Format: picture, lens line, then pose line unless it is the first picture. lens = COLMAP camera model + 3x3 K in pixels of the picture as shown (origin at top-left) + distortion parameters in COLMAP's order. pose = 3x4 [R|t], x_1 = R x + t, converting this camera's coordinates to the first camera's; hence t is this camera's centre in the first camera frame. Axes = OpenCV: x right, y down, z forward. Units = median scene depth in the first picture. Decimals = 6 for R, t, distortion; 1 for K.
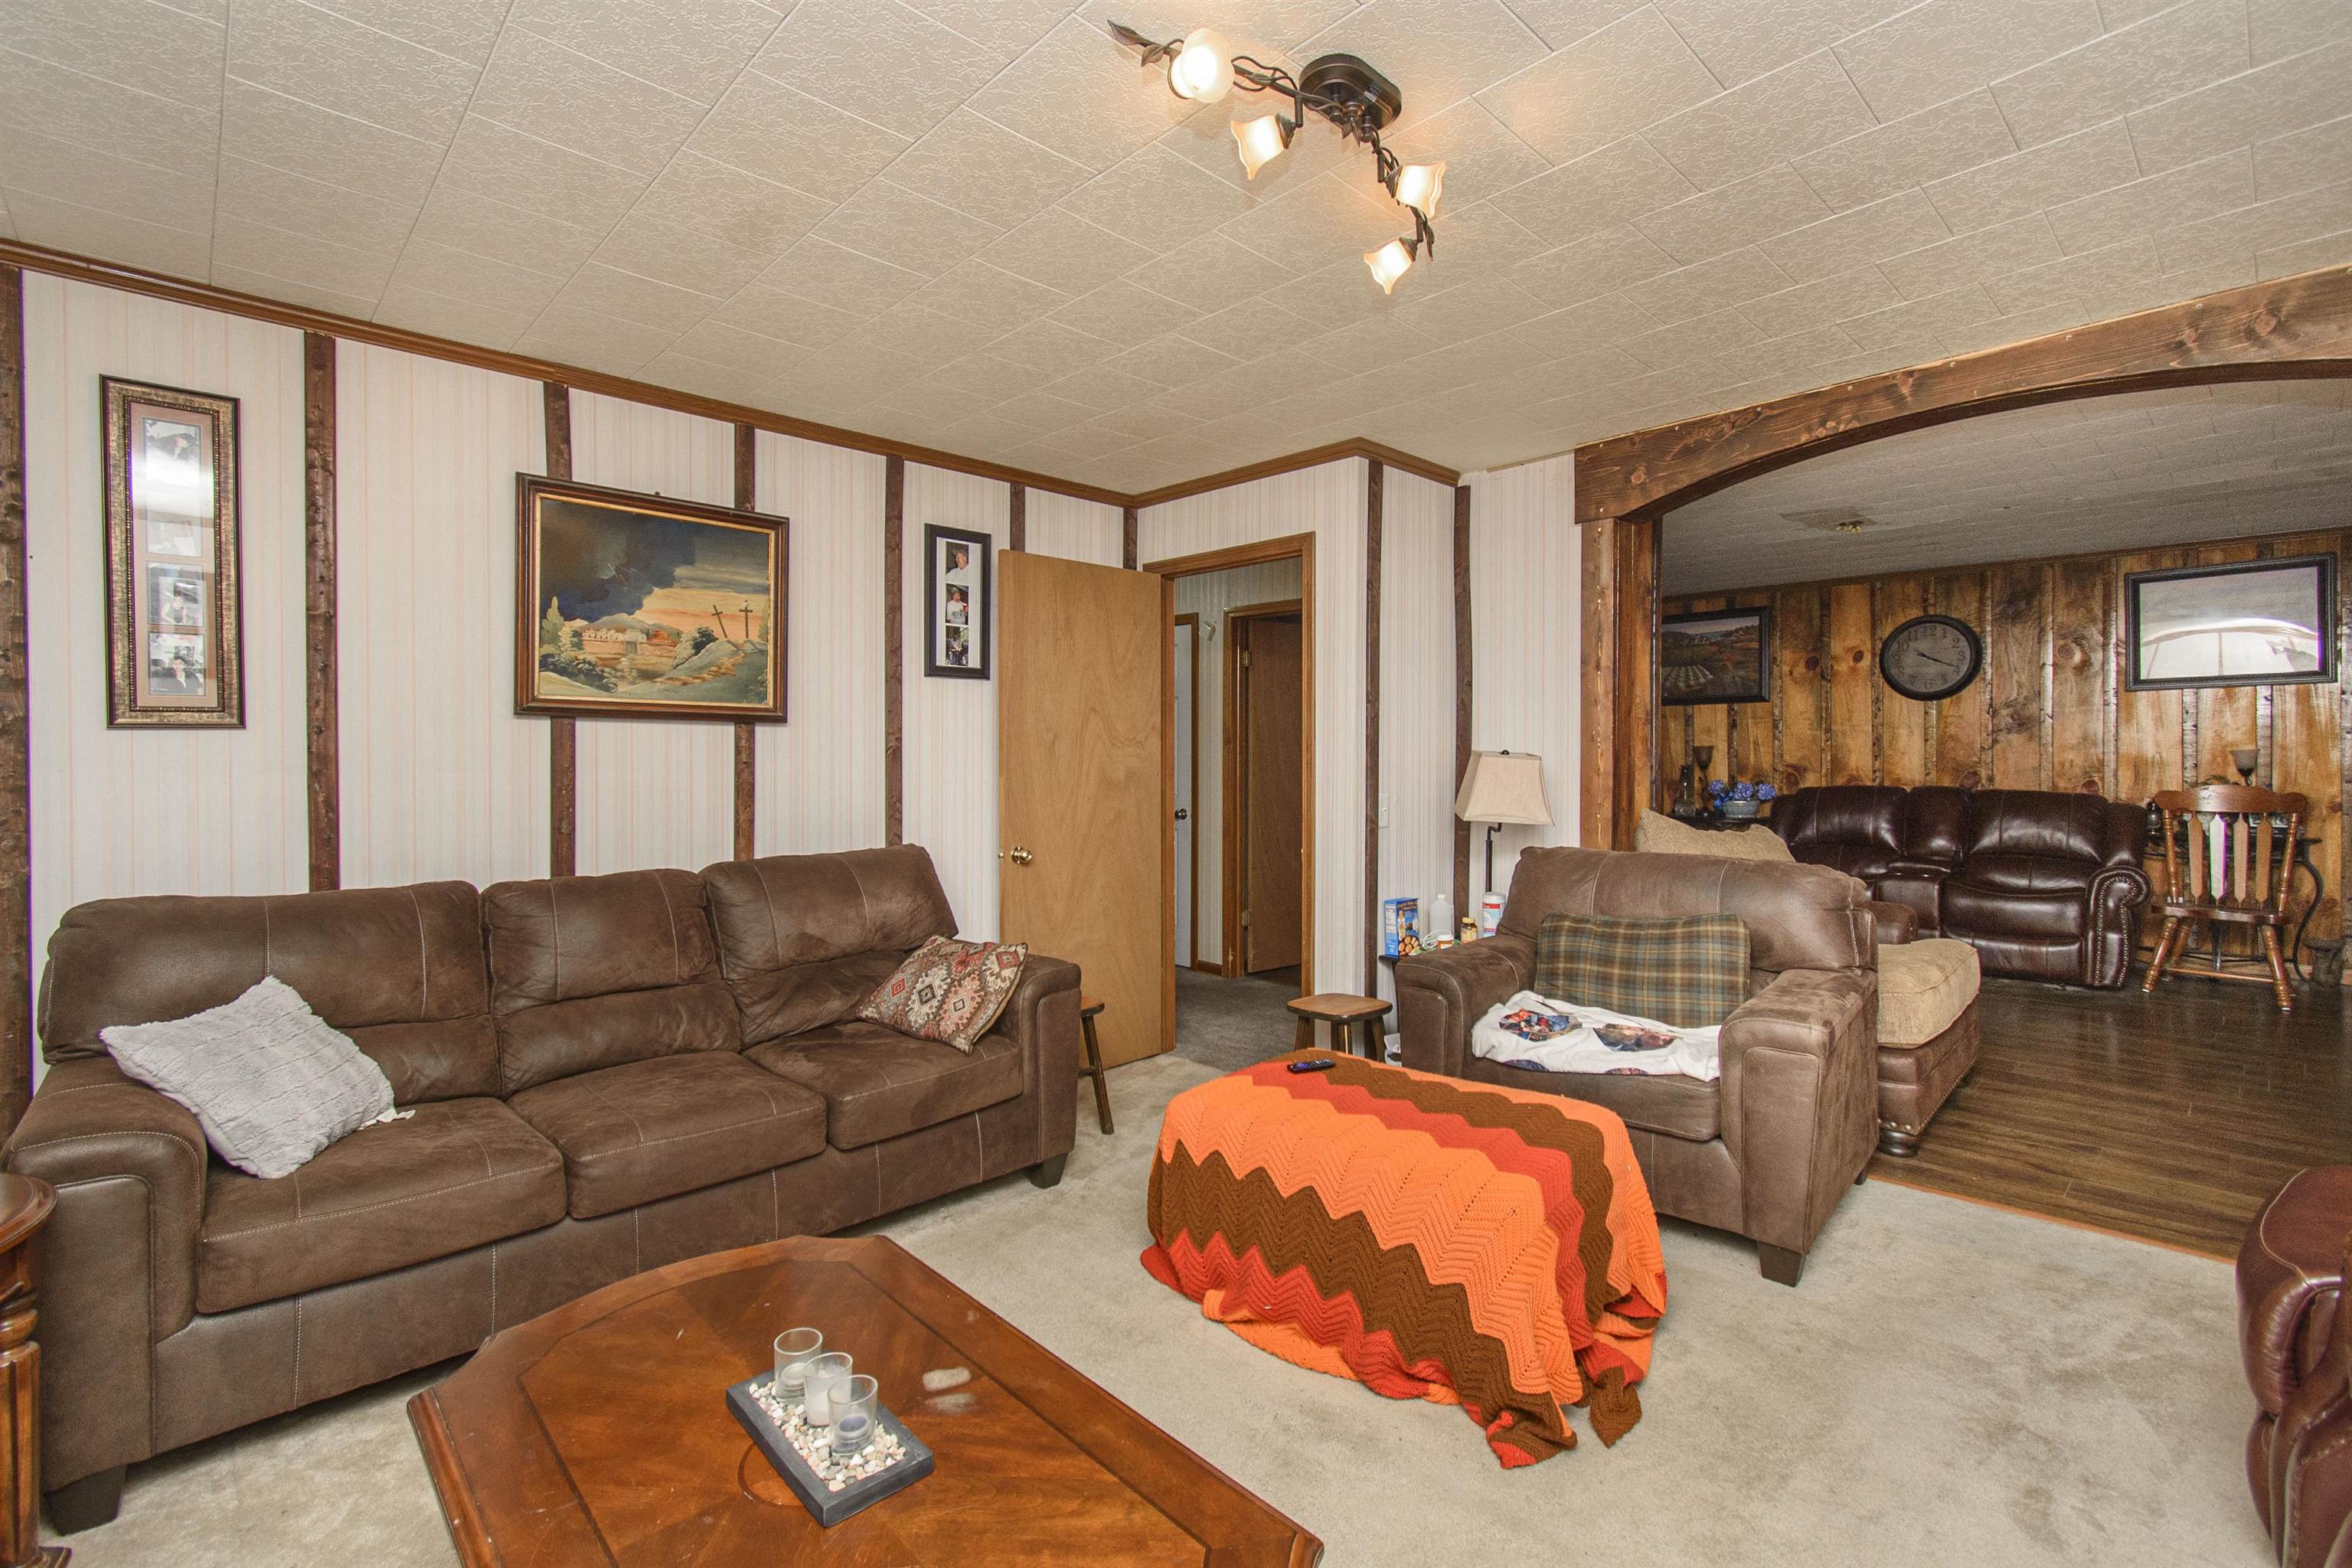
lens RADIAL K [[1021.2, 0, 1176.0], [0, 1021.2, 784.0], [0, 0, 1]] dist [0.000791, 0.000047]
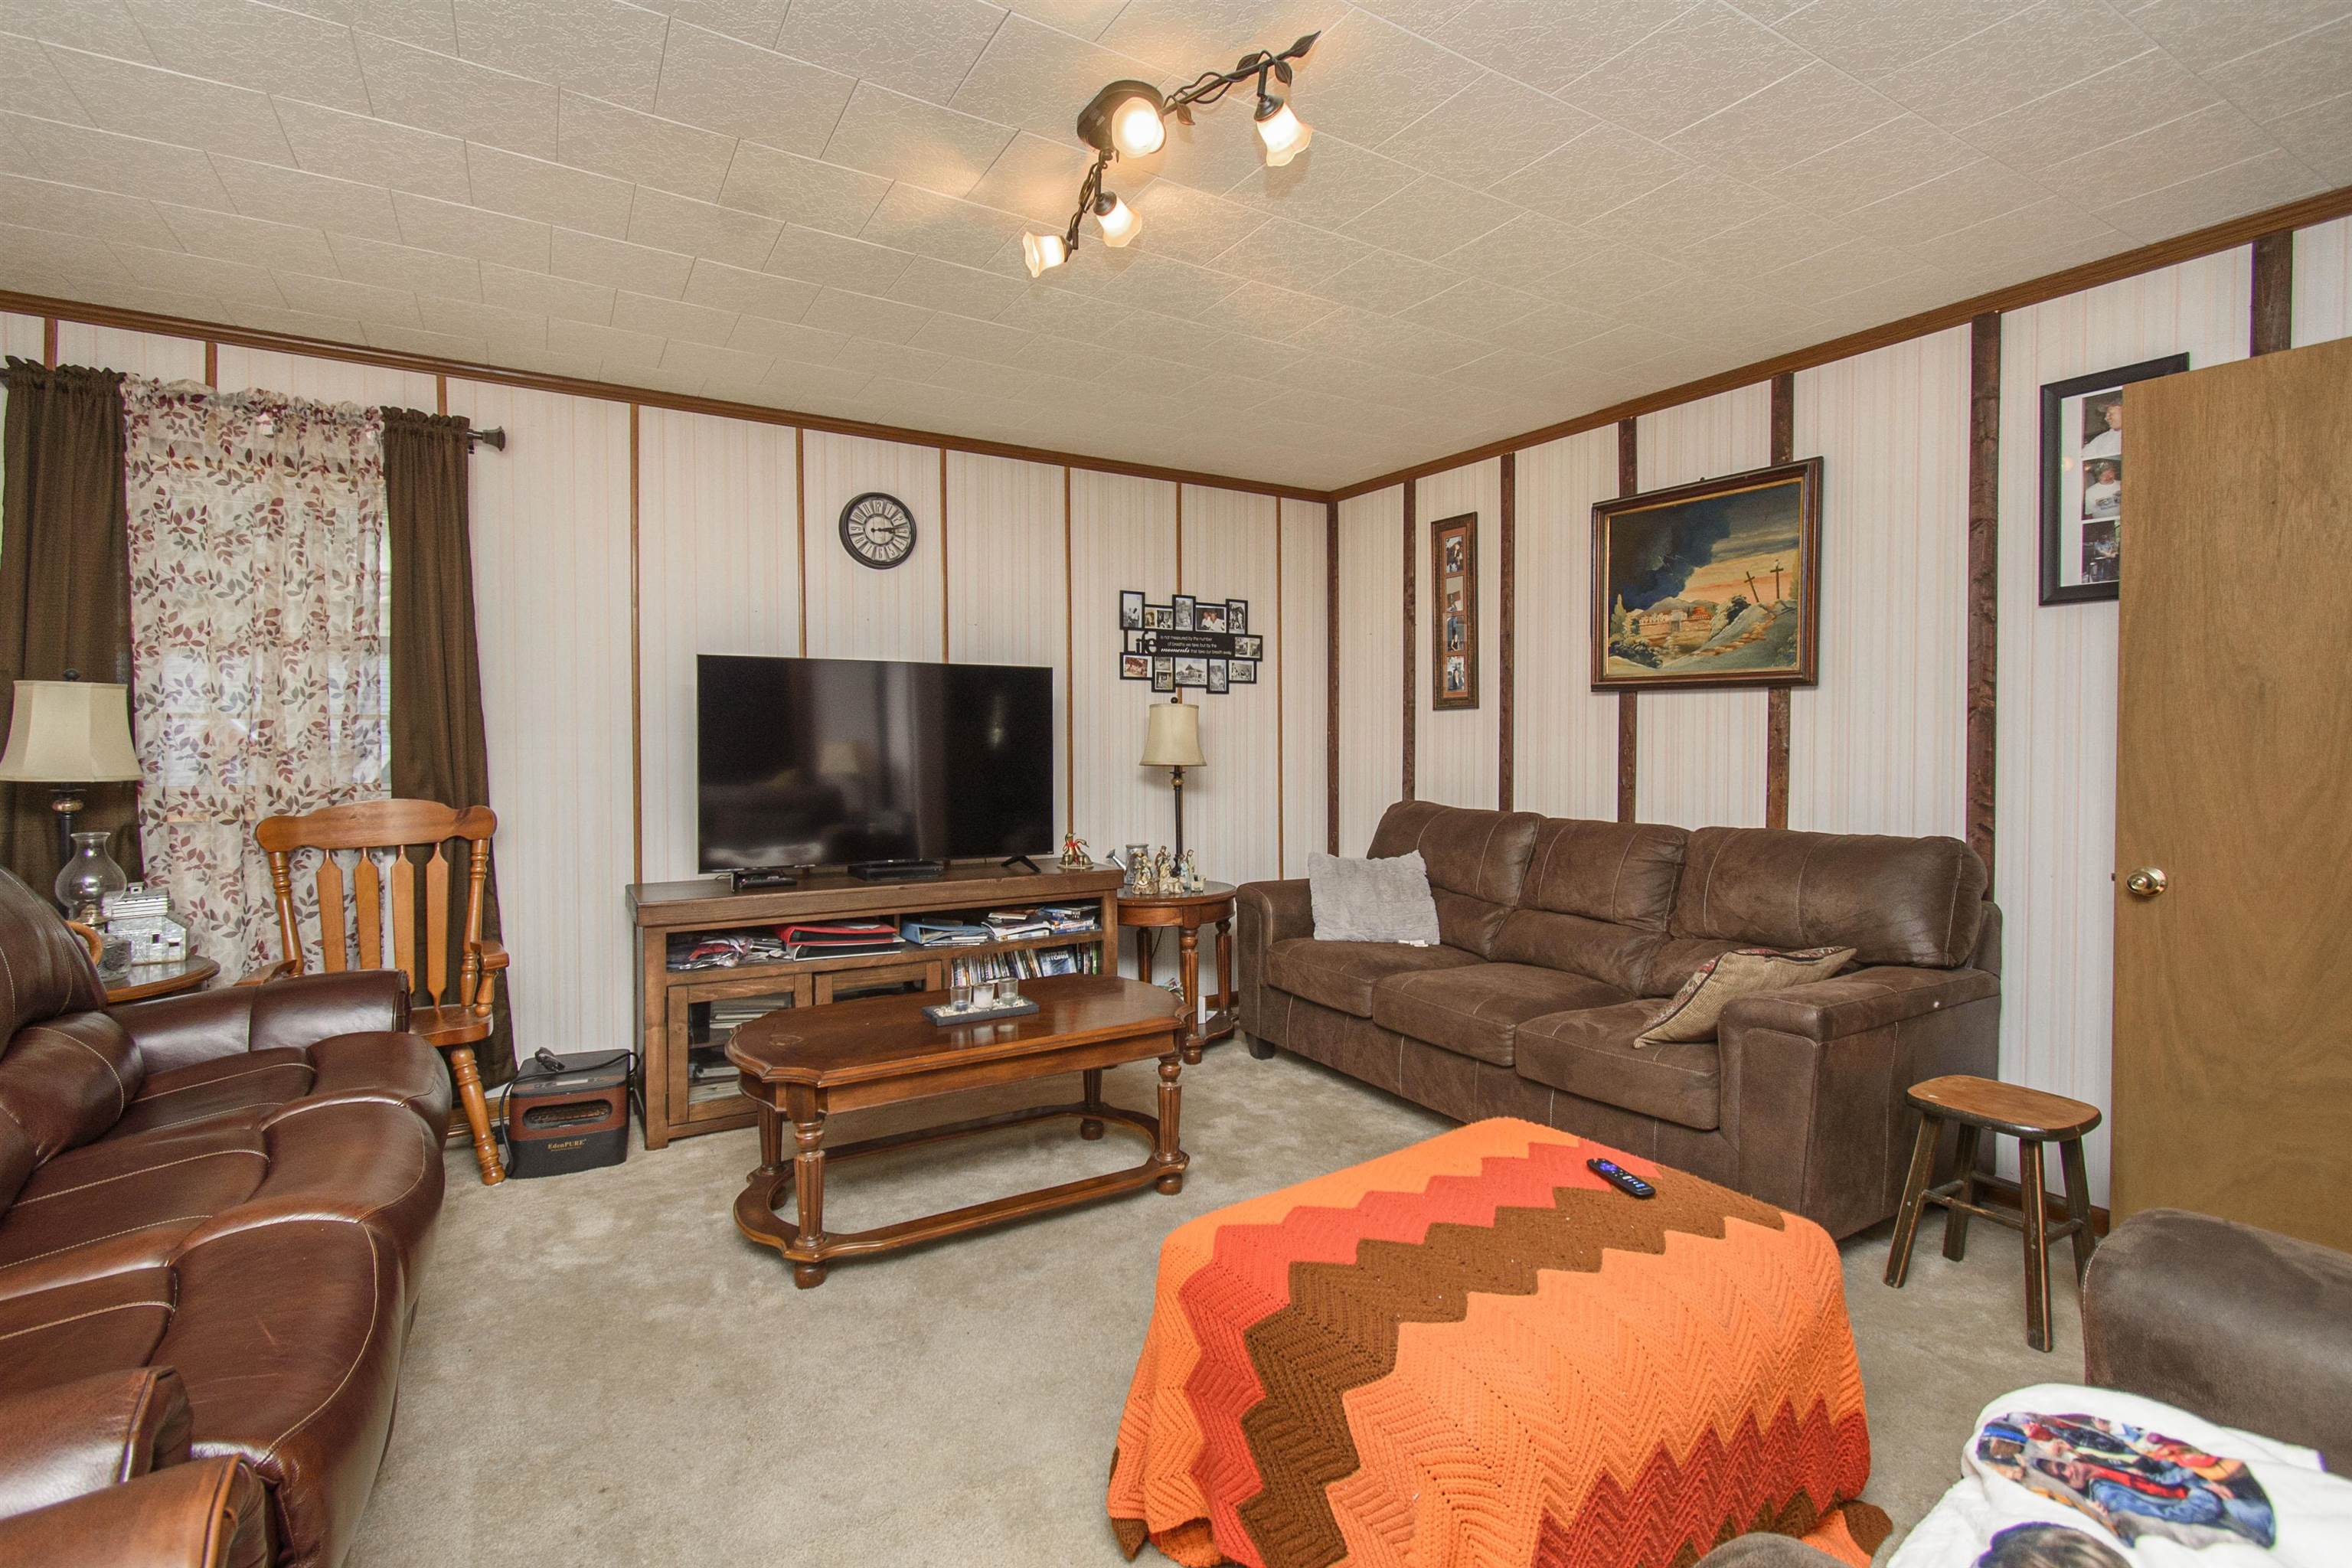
lens RADIAL K [[1105.3, 0, 1173.6], [0, 1105.3, 746.7], [0, 0, 1]] dist [-0.000539, -0.000219]
pose [[-0.213937, 0.020817, -0.976626, 0.730125], [-0.014314, 0.999599, 0.024443, -0.022308], [0.976743, 0.019208, -0.213554, 0.687592]]
